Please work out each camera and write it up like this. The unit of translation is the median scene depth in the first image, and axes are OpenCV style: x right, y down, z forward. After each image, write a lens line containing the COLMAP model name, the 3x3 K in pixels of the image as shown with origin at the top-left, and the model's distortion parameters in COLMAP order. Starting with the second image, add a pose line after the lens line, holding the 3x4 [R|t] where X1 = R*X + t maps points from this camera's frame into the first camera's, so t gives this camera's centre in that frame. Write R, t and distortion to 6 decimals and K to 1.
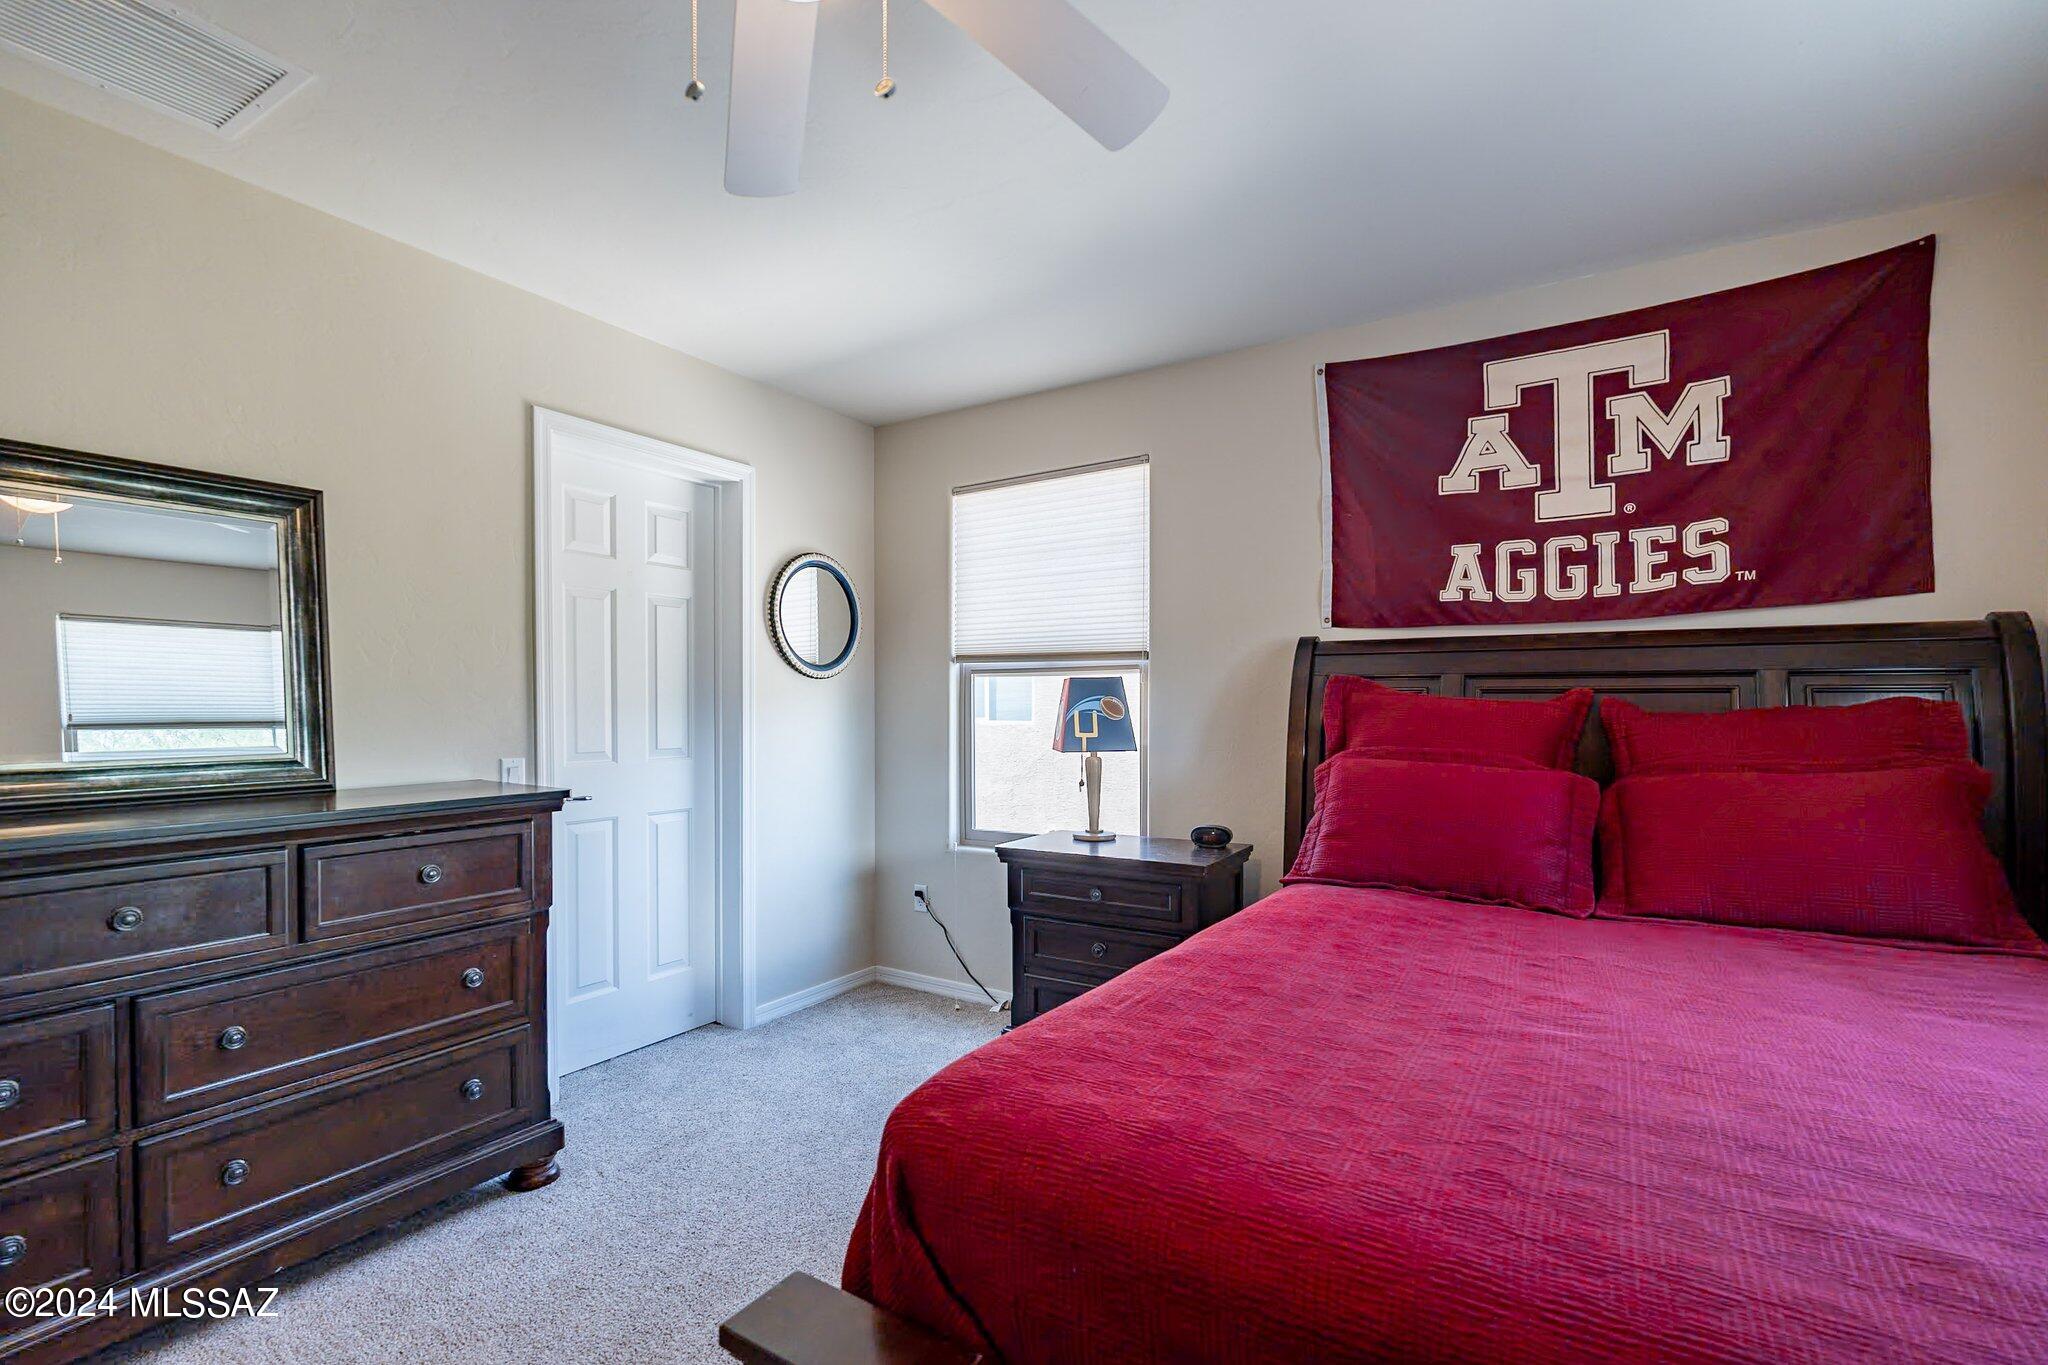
lens RADIAL K [[900.5, 0, 1021.5], [0, 900.5, 716.4], [0, 0, 1]] dist [-0.004748, -0.000655]
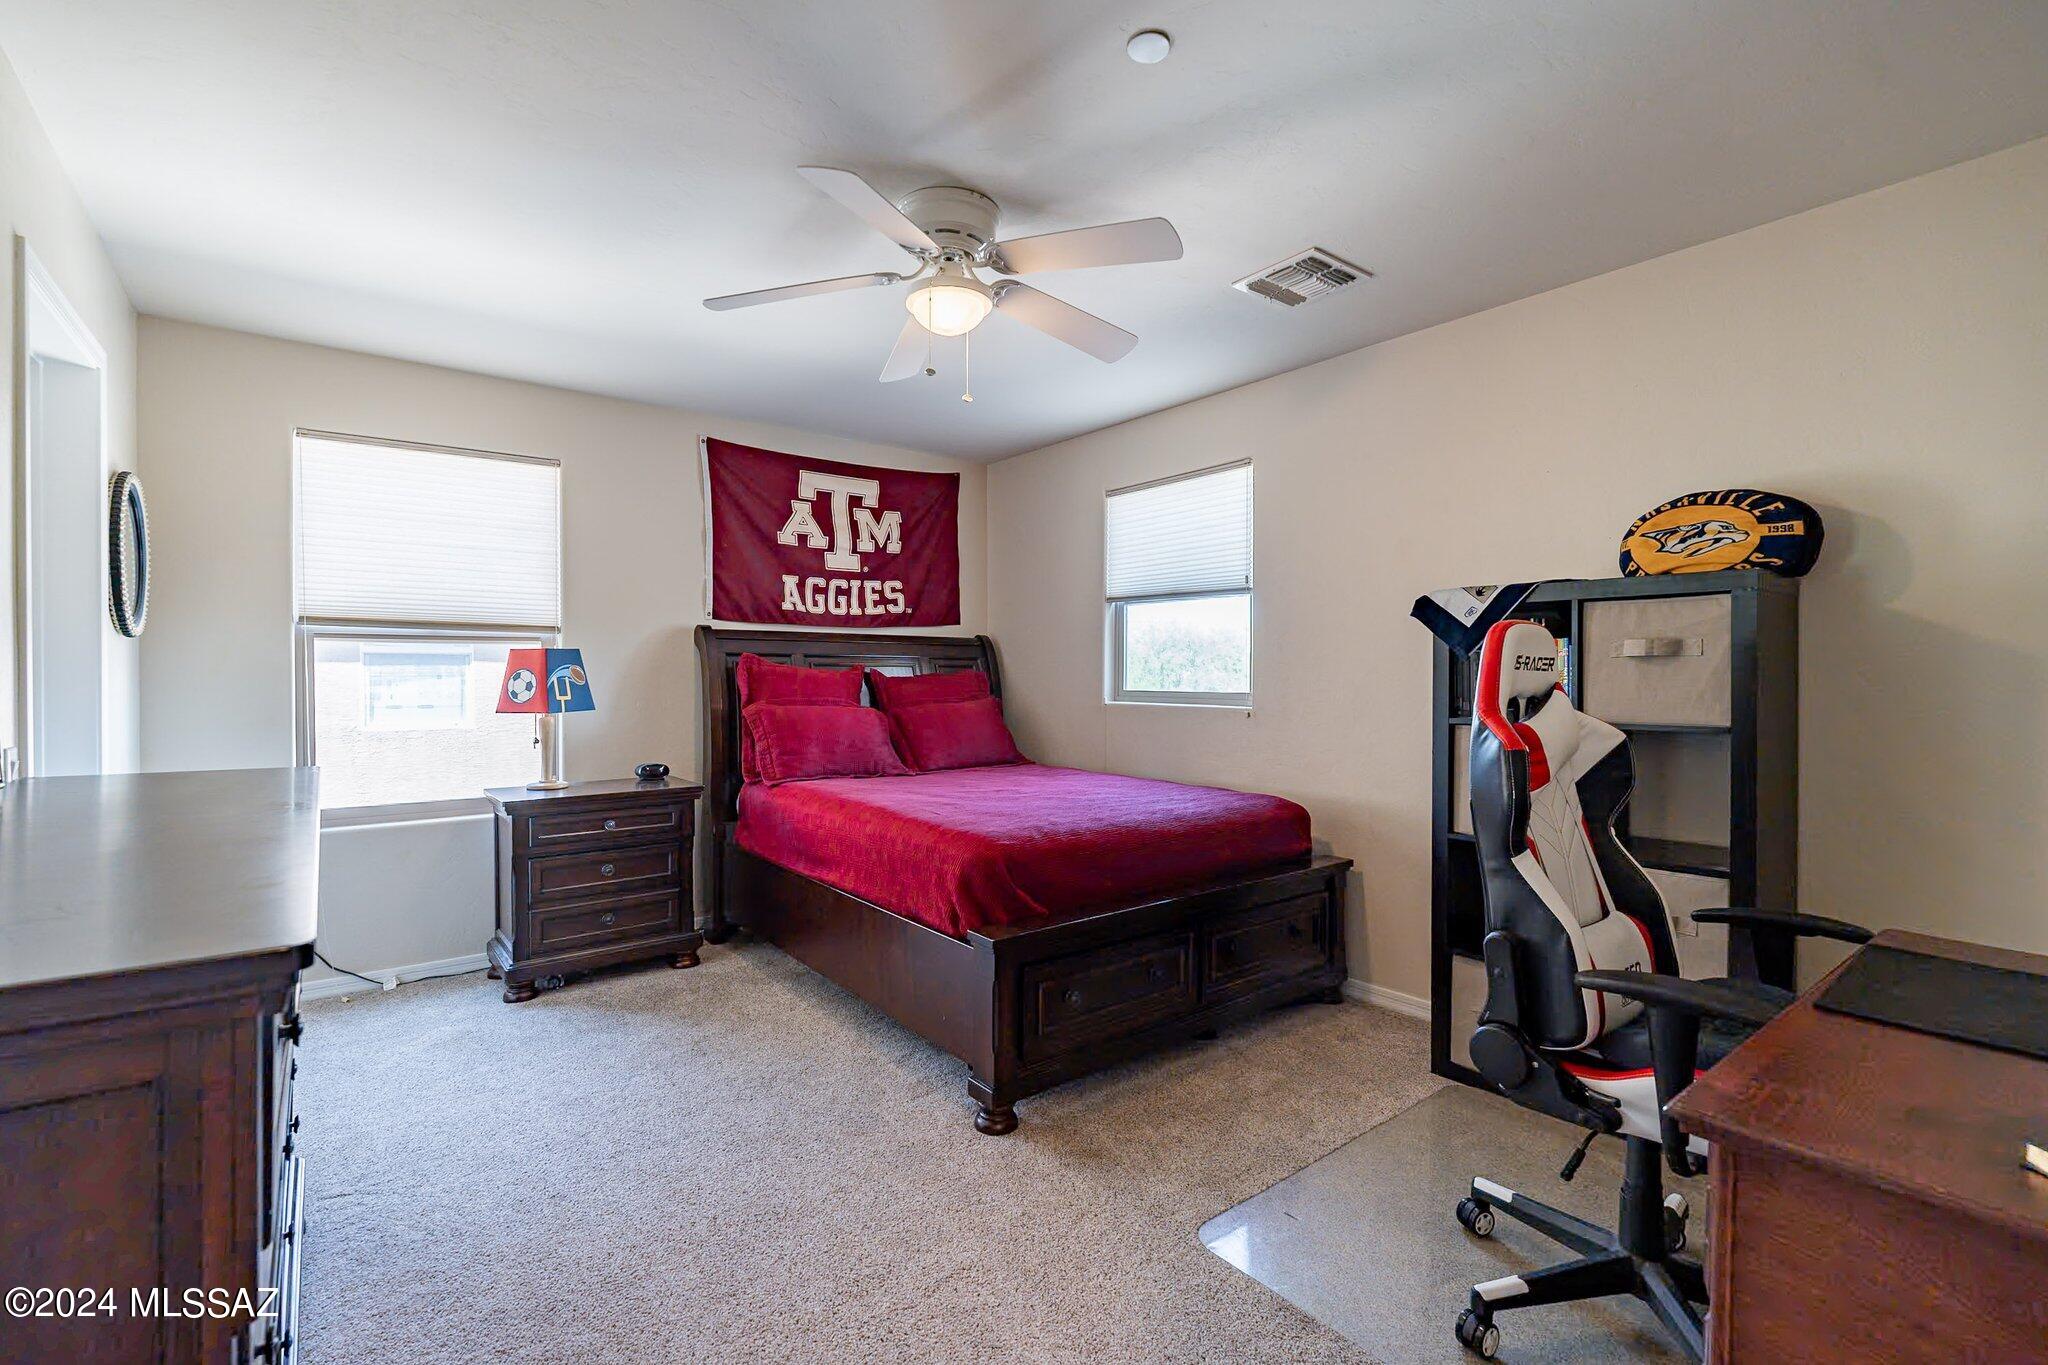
lens RADIAL K [[898.3, 0, 1017.6], [0, 898.3, 679.9], [0, 0, 1]] dist [-0.001189, -0.000062]
pose [[0.338296, -0.008257, 0.941004, -0.975059], [0.009758, 0.999939, 0.005266, -0.003901], [-0.940989, 0.007401, 0.338356, 0.049861]]
